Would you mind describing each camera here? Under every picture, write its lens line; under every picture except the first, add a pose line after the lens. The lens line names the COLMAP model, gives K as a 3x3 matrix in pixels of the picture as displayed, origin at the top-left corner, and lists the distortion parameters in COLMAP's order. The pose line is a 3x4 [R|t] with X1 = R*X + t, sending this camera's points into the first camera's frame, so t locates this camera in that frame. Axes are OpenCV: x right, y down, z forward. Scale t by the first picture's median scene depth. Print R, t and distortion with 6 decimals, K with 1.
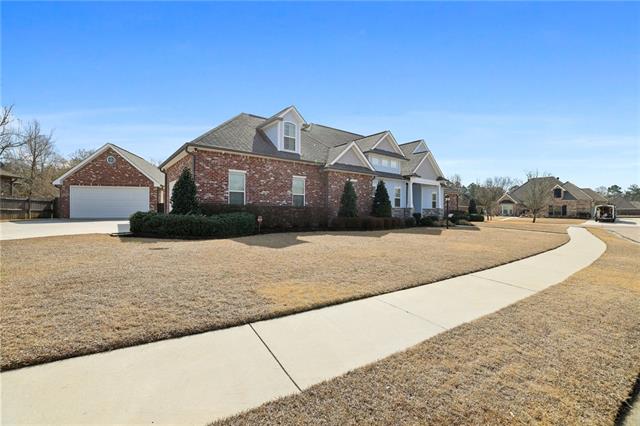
lens RADIAL K [[272.6, 0, 317.2], [0, 272.6, 210.7], [0, 0, 1]] dist [-0.030318, 0.001575]
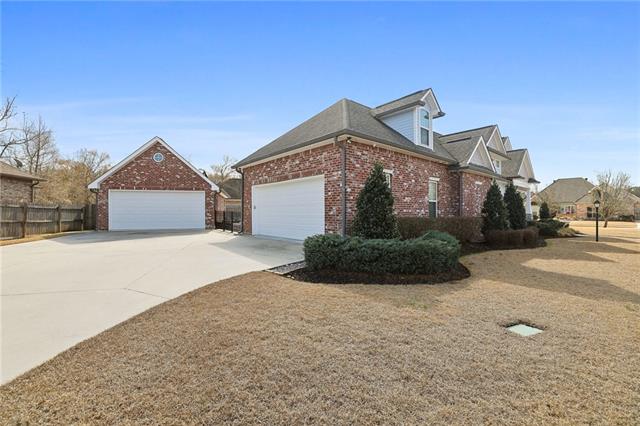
lens RADIAL K [[272.6, 0, 322.6], [0, 272.6, 216.5], [0, 0, 1]] dist [-0.030318, 0.001575]
pose [[0.999459, -0.006652, 0.032198, -0.318672], [0.006123, 0.999845, 0.016519, -0.023168], [-0.032303, -0.016313, 0.999345, 0.175677]]
